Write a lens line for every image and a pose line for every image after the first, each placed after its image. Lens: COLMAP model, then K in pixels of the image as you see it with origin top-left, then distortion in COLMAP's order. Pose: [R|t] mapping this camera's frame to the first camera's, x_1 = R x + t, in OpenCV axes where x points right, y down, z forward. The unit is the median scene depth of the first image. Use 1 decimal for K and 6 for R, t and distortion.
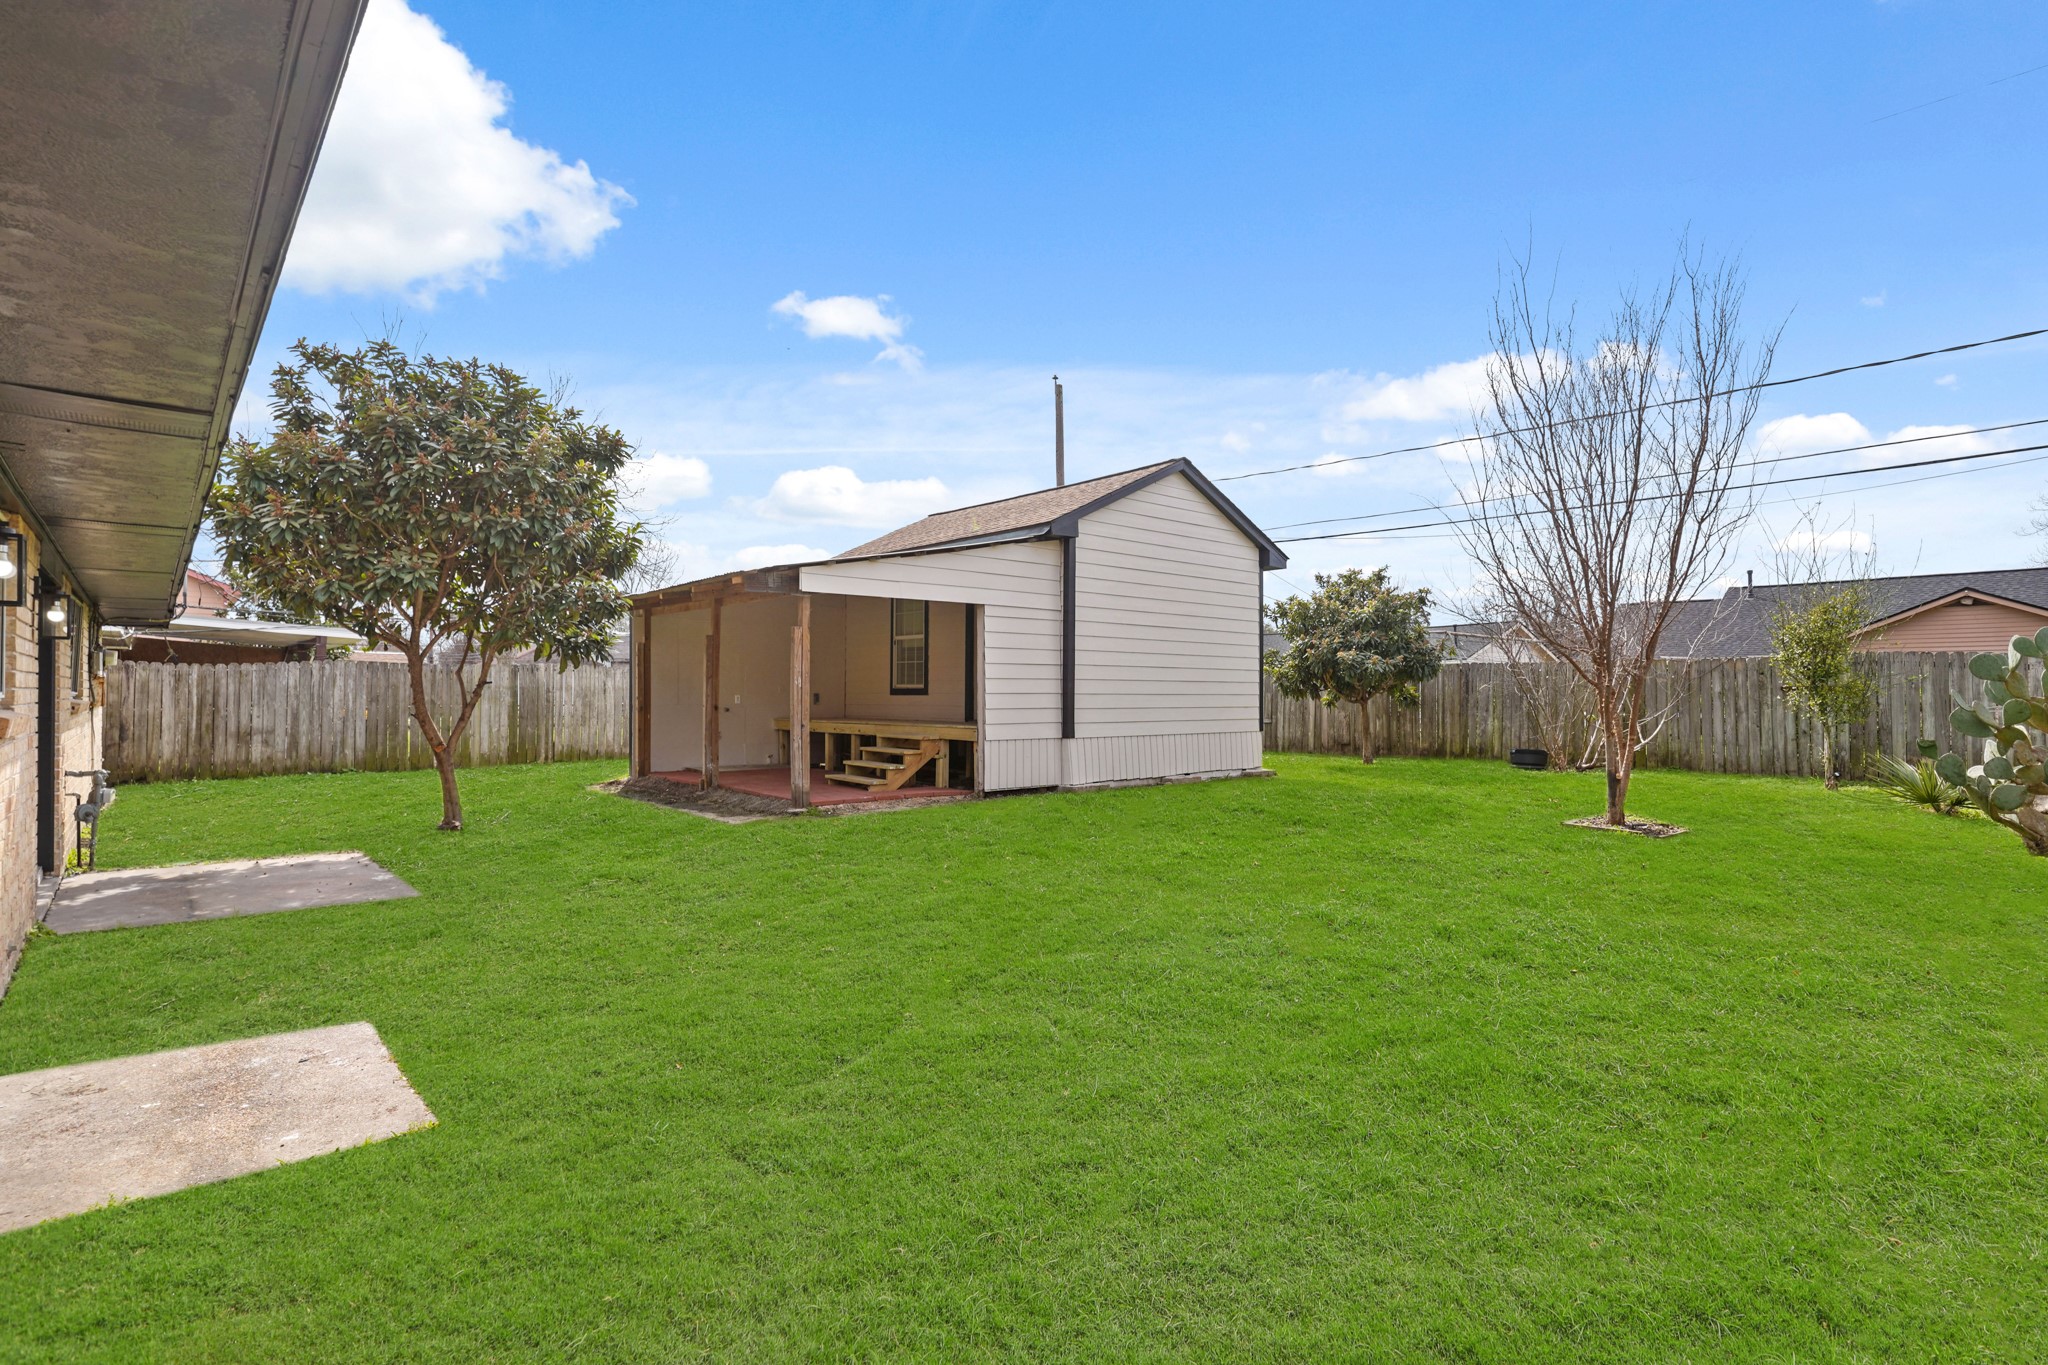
lens RADIAL K [[1002.3, 0, 1019.6], [0, 1002.3, 683.4], [0, 0, 1]] dist [-0.001371, 0.000008]
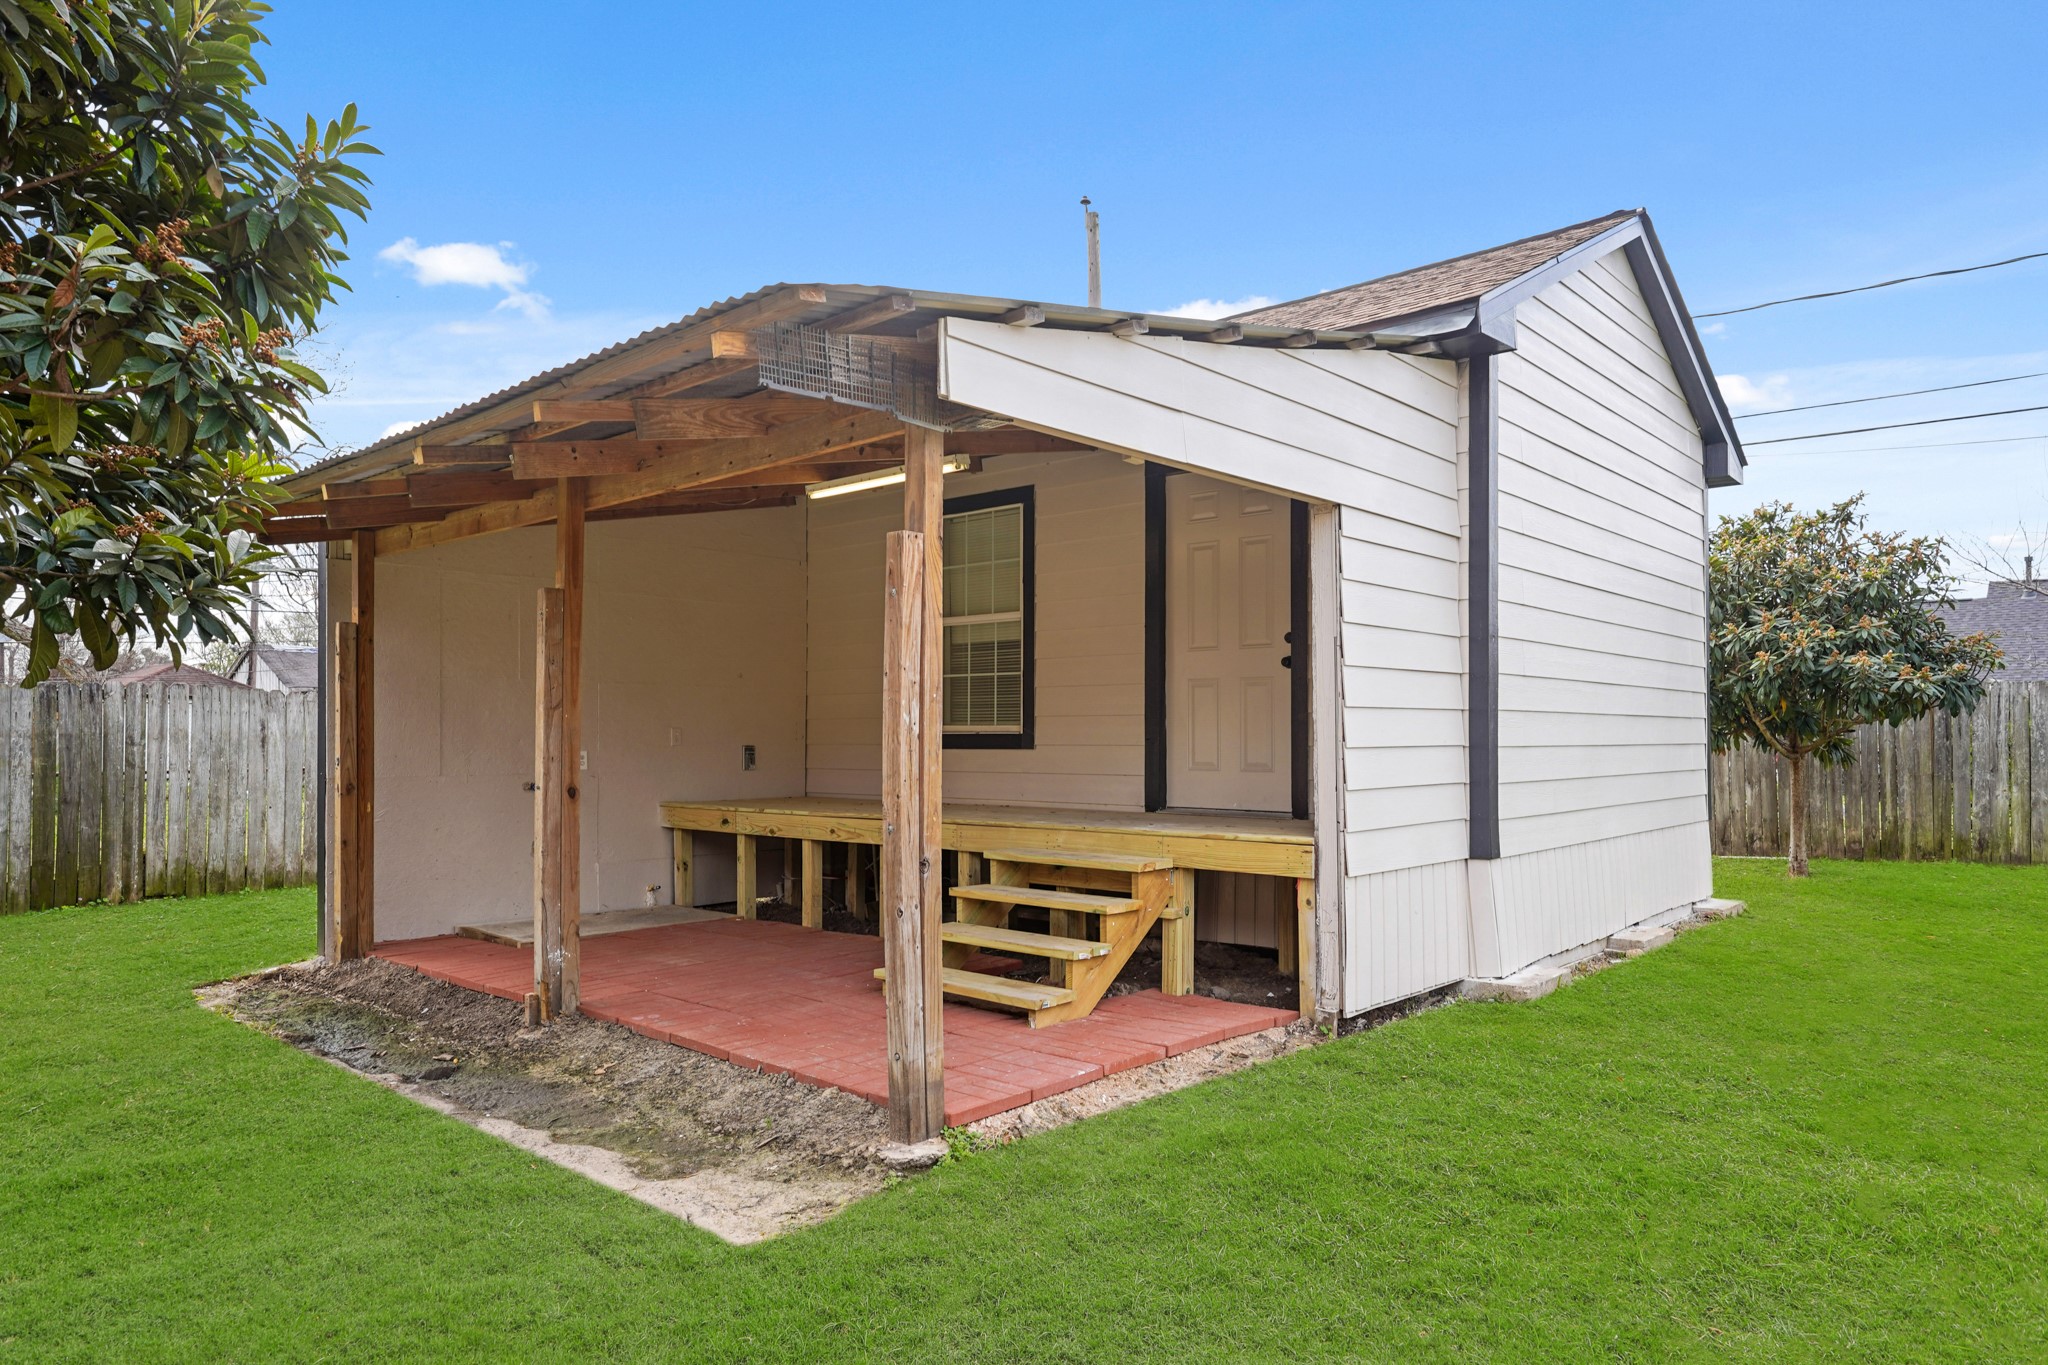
lens RADIAL K [[1285.9, 0, 994.6], [0, 1285.9, 724.6], [0, 0, 1]] dist [-0.000276, 0.000152]
pose [[0.993572, -0.002974, 0.113162, -0.192711], [0.002921, 0.999996, 0.000637, 0.000443], [-0.113163, -0.000302, 0.993576, 0.493835]]
